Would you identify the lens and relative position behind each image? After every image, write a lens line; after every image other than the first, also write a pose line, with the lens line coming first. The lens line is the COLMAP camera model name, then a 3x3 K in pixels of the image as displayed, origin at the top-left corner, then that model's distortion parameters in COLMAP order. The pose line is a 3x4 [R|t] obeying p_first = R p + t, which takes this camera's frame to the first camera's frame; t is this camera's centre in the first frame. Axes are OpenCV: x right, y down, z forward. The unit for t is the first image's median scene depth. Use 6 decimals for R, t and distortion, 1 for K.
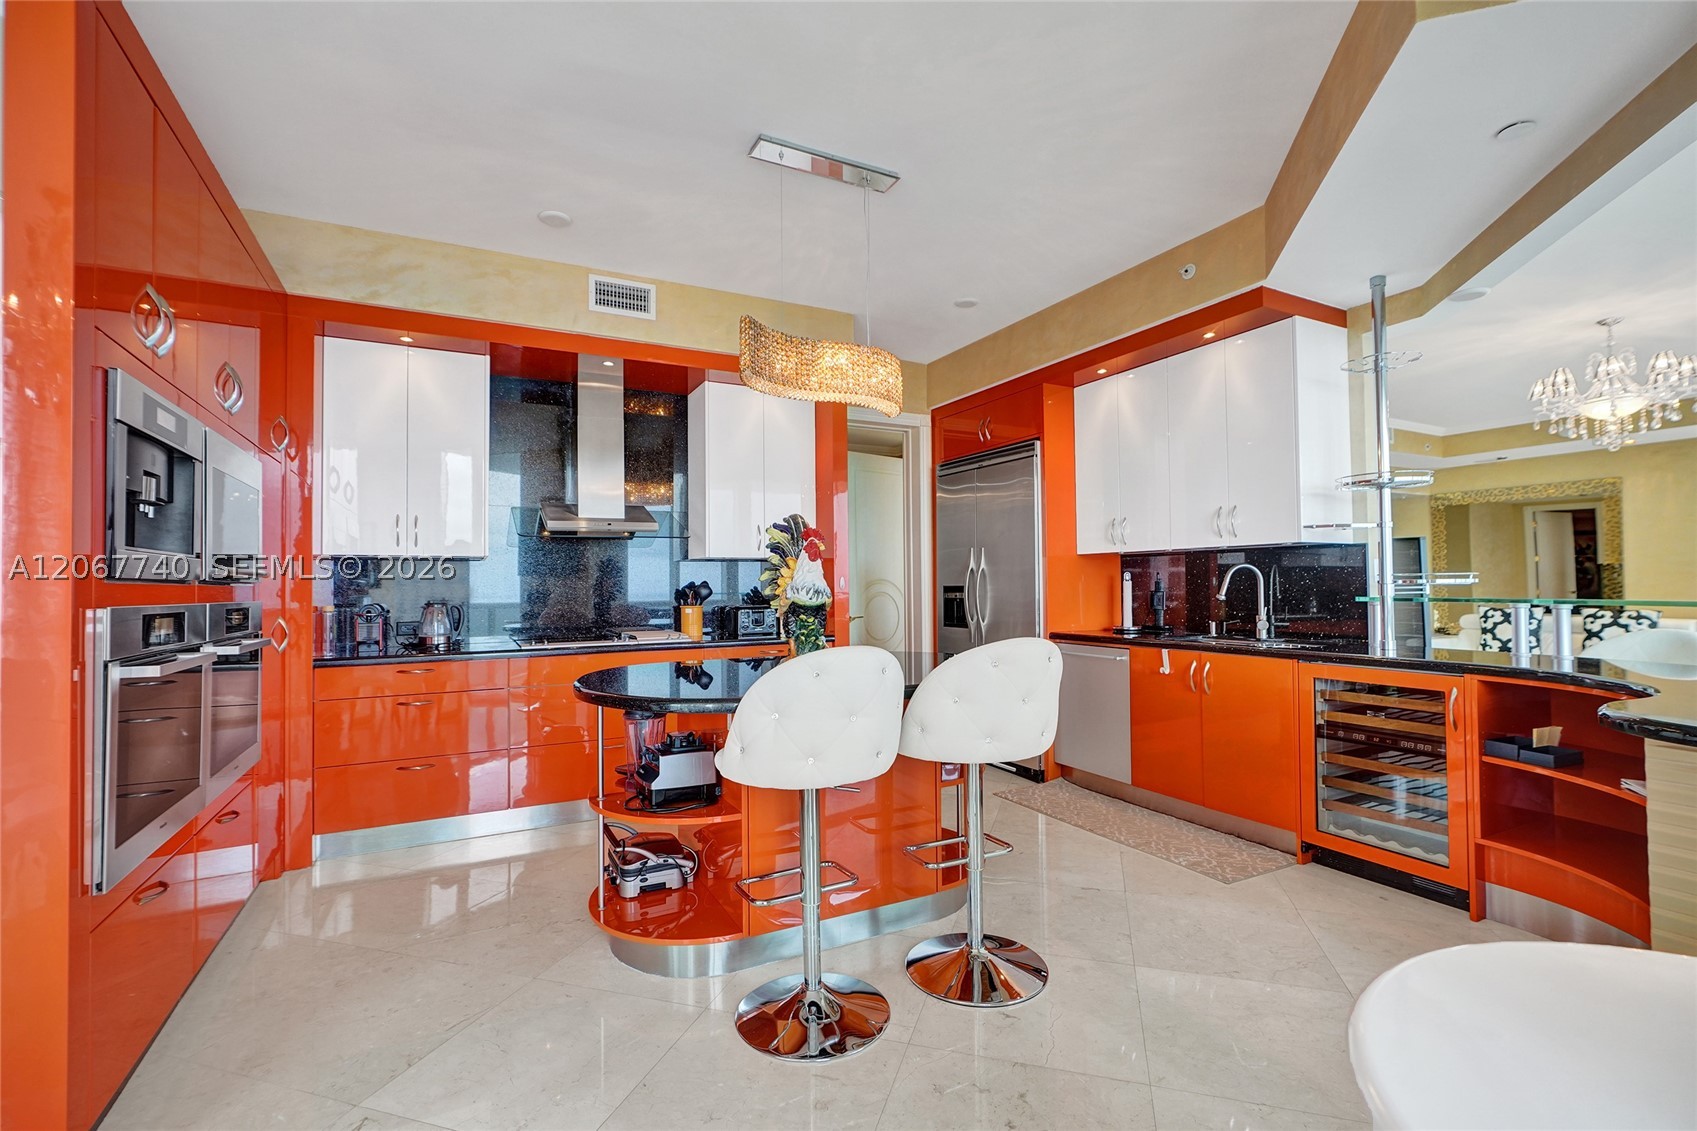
lens RADIAL K [[754.6, 0, 814.8], [0, 754.6, 584.7], [0, 0, 1]] dist [-0.004439, 0.002375]
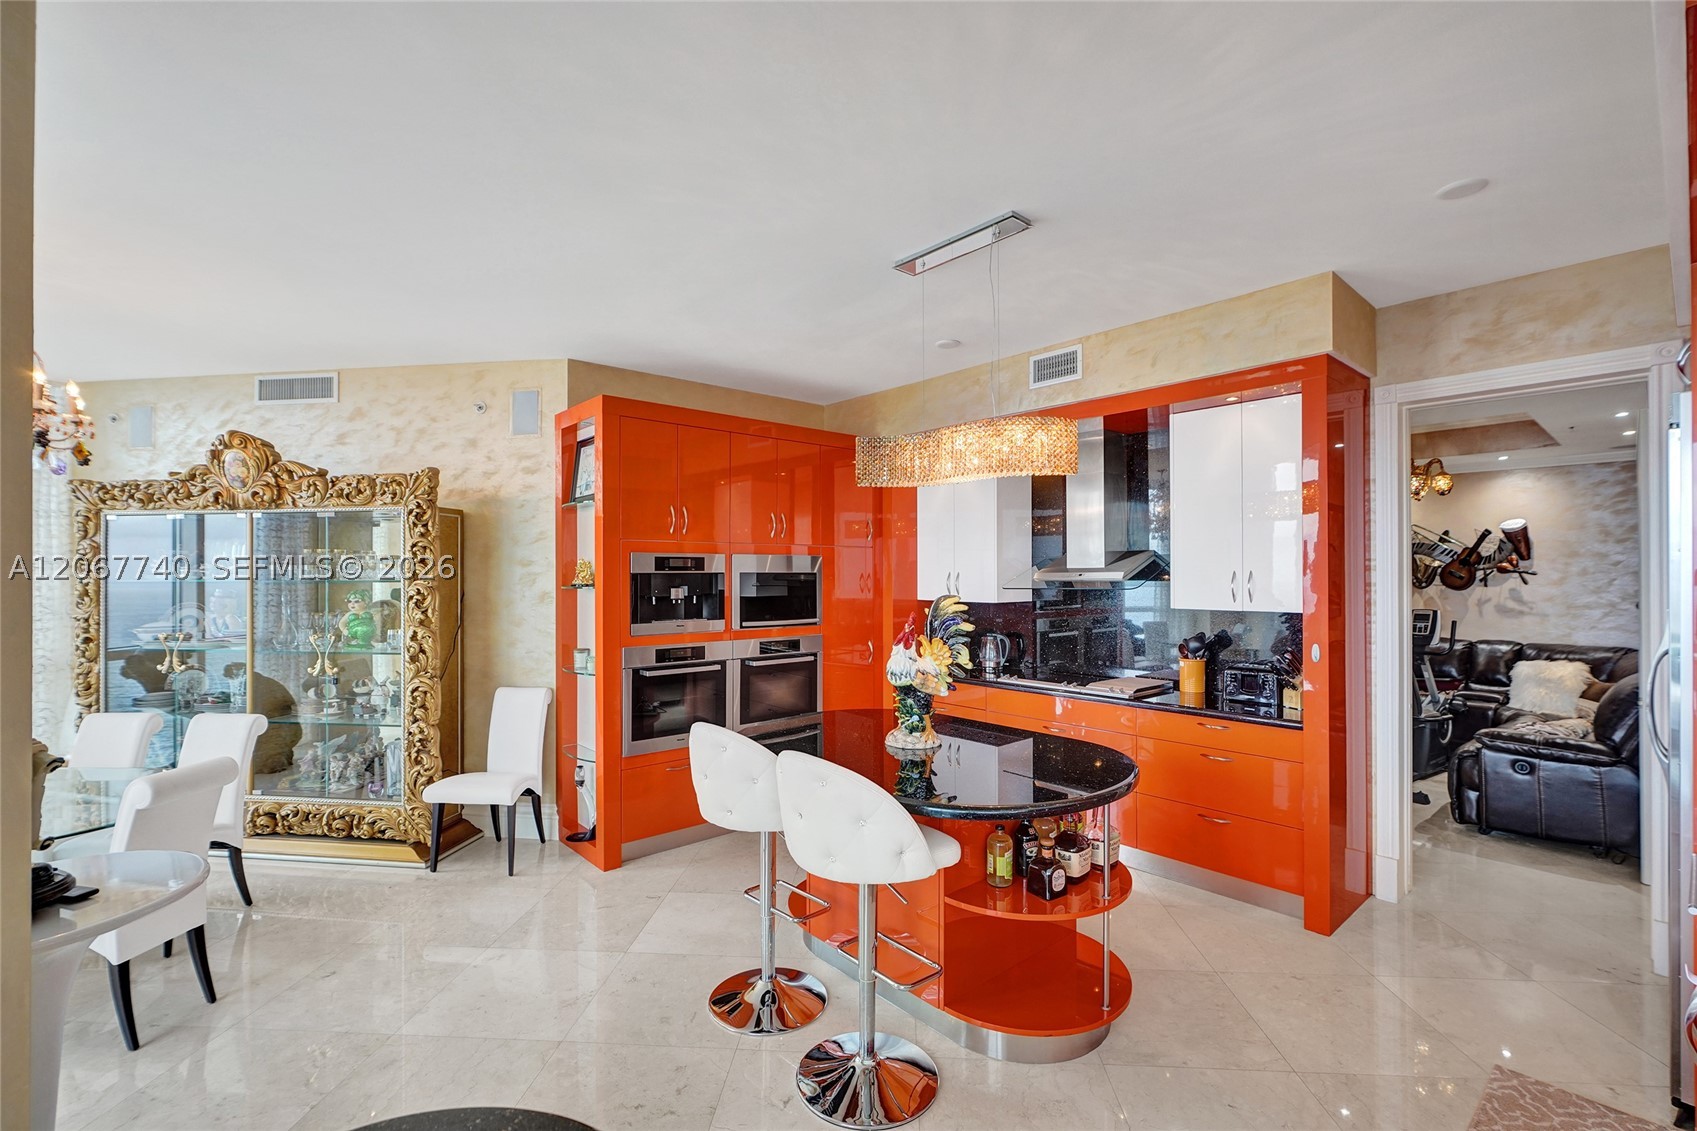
lens RADIAL K [[754.6, 0, 848.6], [0, 754.6, 565.6], [0, 0, 1]] dist [-0.004439, 0.002375]
pose [[0.245611, -0.001801, -0.969367, 0.708977], [0.000039, 0.999998, -0.001849, -0.095696], [0.969368, 0.000417, 0.245611, 0.448221]]
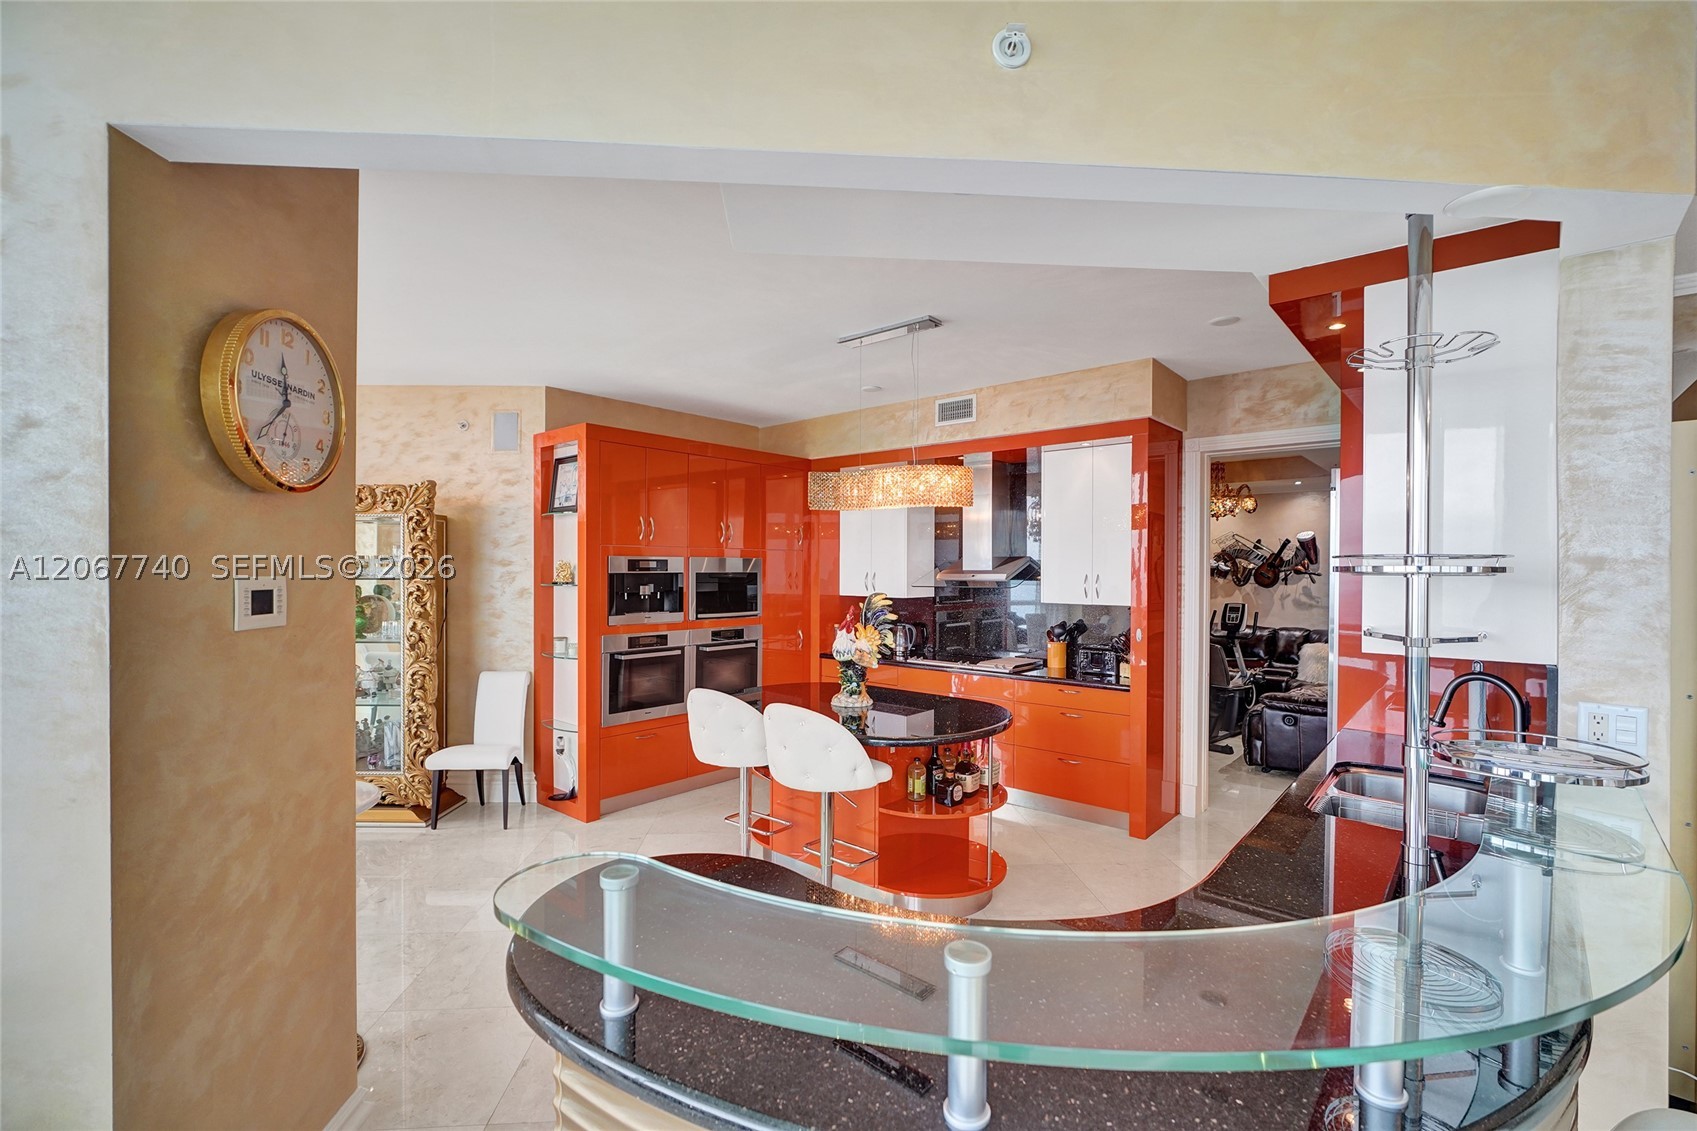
lens RADIAL K [[754.6, 0, 855.2], [0, 754.6, 563.2], [0, 0, 1]] dist [-0.004439, 0.002375]
pose [[0.382786, 0.006016, -0.923817, 0.919184], [-0.007762, 0.999964, 0.003295, -0.110254], [0.923804, 0.005910, 0.382819, 0.317287]]
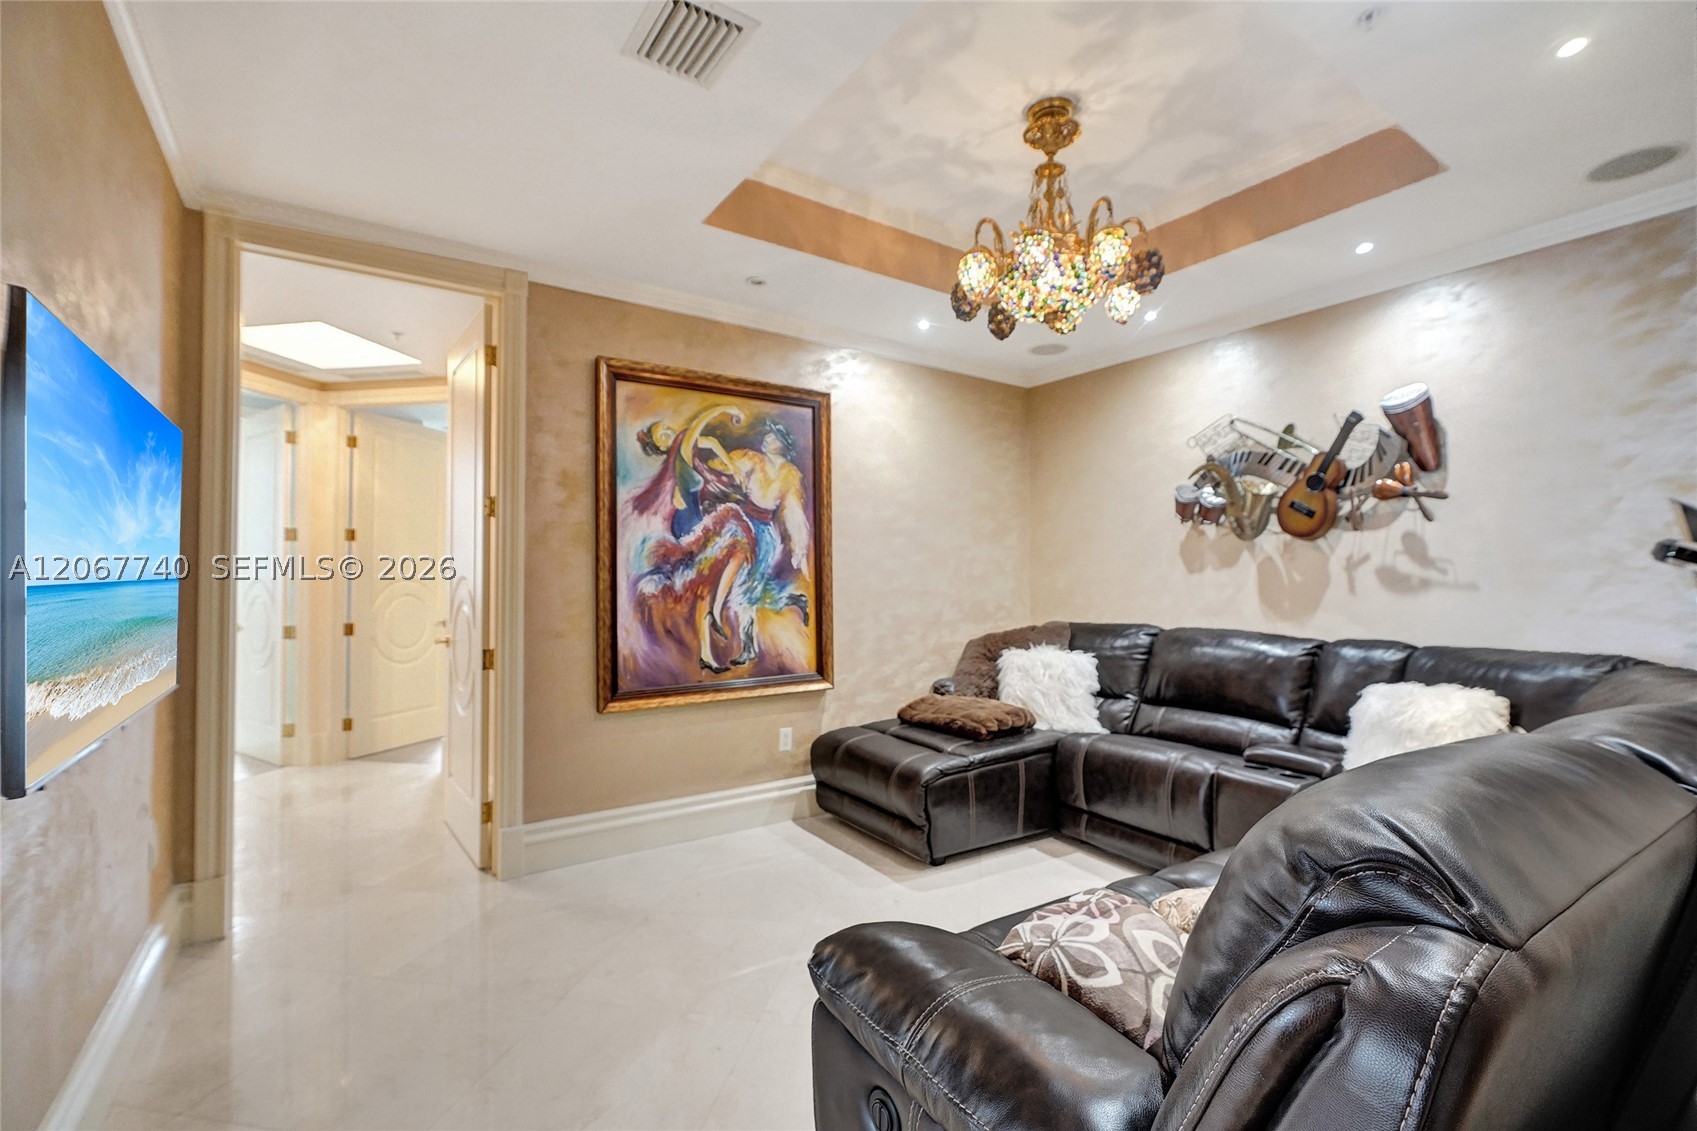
lens RADIAL K [[754.6, 0, 852.1], [0, 754.6, 560.2], [0, 0, 1]] dist [-0.004439, 0.002375]
pose [[0.055792, -0.014186, -0.998342, 0.199739], [0.001452, 0.999899, -0.014127, -0.005903], [0.998441, -0.000661, 0.055807, 1.686859]]
